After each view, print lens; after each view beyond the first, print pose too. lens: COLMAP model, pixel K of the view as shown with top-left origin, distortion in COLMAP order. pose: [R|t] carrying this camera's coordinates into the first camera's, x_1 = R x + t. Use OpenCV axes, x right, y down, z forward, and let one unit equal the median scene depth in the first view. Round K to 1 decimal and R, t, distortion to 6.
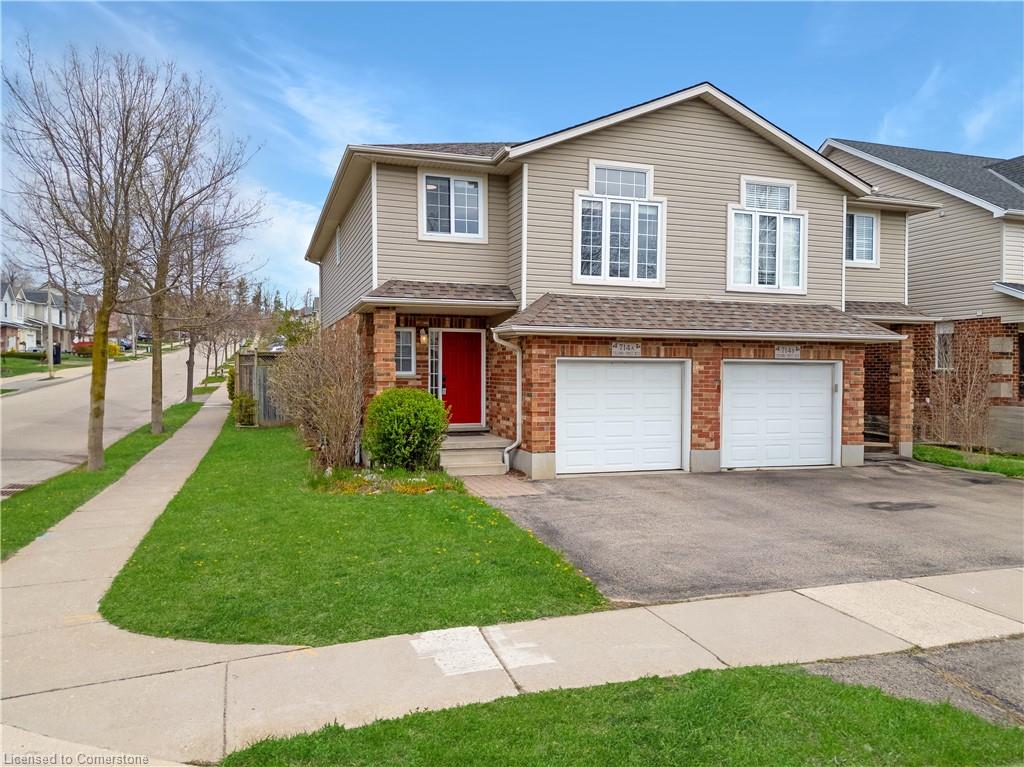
lens RADIAL K [[742.7, 0, 514.9], [0, 742.7, 378.0], [0, 0, 1]] dist [0.028051, -0.009280]
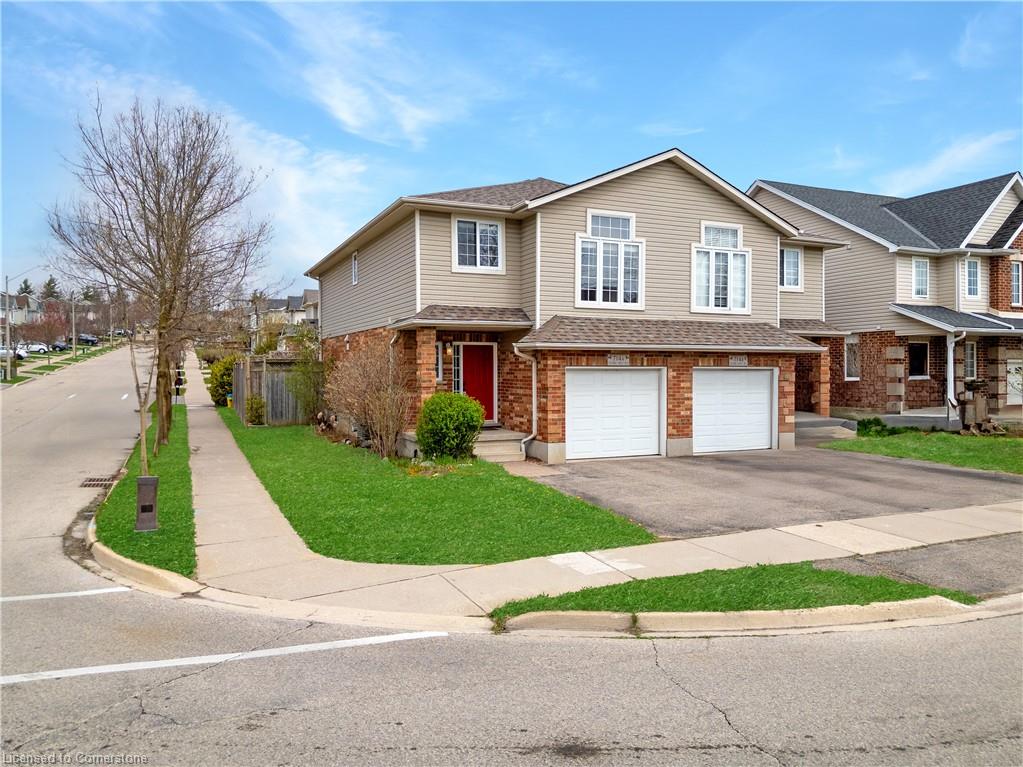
lens RADIAL K [[724.5, 0, 512.9], [0, 724.5, 371.2], [0, 0, 1]] dist [0.031196, 0.000256]
pose [[0.995039, -0.005818, 0.099318, -0.146297], [0.006446, 0.999961, -0.006008, -0.012644], [-0.099279, 0.006618, 0.995038, -0.202872]]
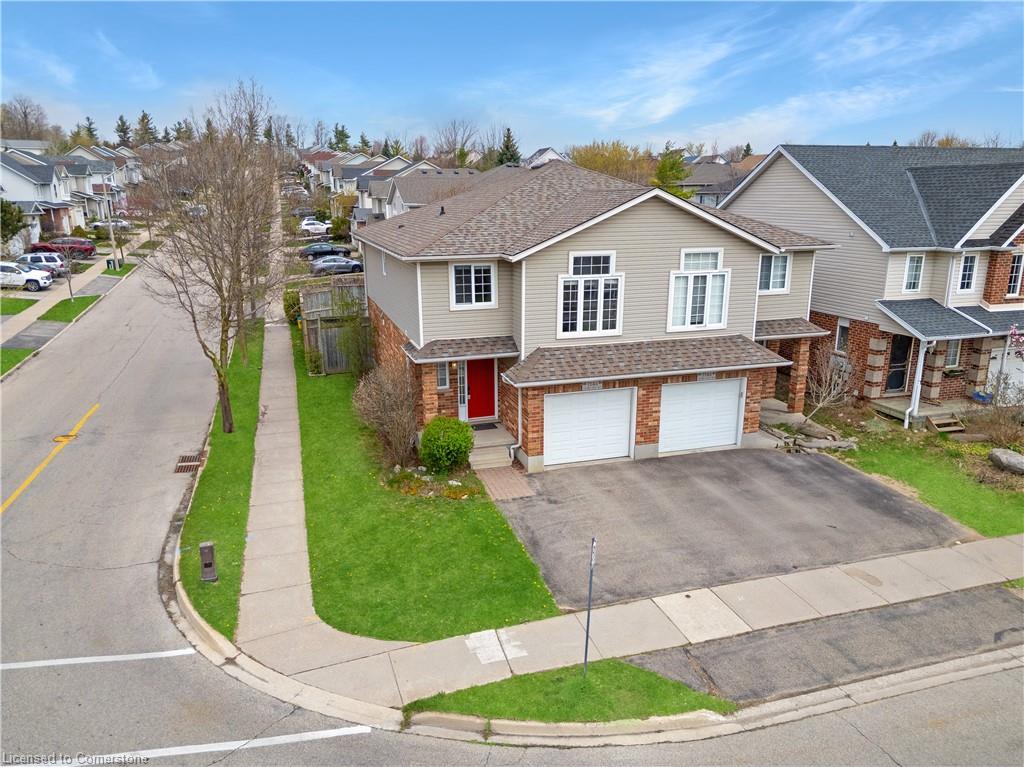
lens RADIAL K [[715.8, 0, 512.0], [0, 715.8, 383.5], [0, 0, 1]] dist [0.035690, -0.005144]
pose [[0.999760, -0.001597, -0.021865, 0.020615], [0.006879, 0.969818, 0.243734, -0.378932], [0.020816, -0.243826, 0.969596, -0.375060]]
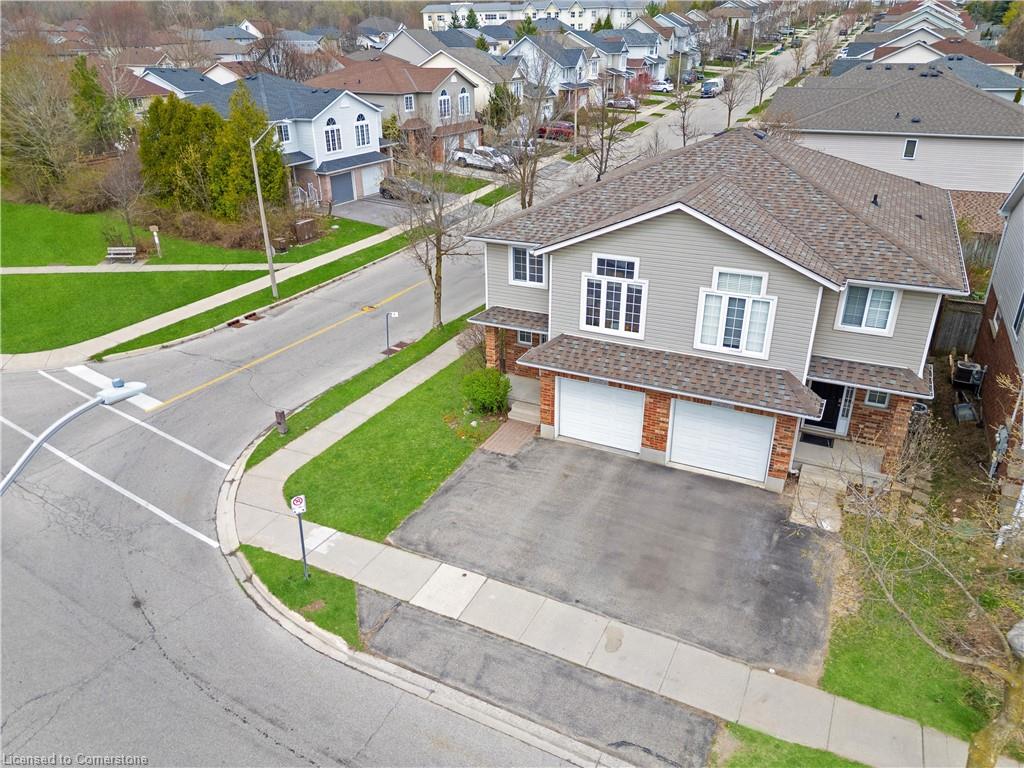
lens RADIAL K [[715.8, 0, 512.0], [0, 715.8, 384.0], [0, 0, 1]] dist [0.035690, -0.005144]
pose [[0.706192, 0.290880, -0.645509, 0.973545], [0.007394, 0.908630, 0.417537, -0.646246], [0.707982, -0.299634, 0.639516, -0.103855]]
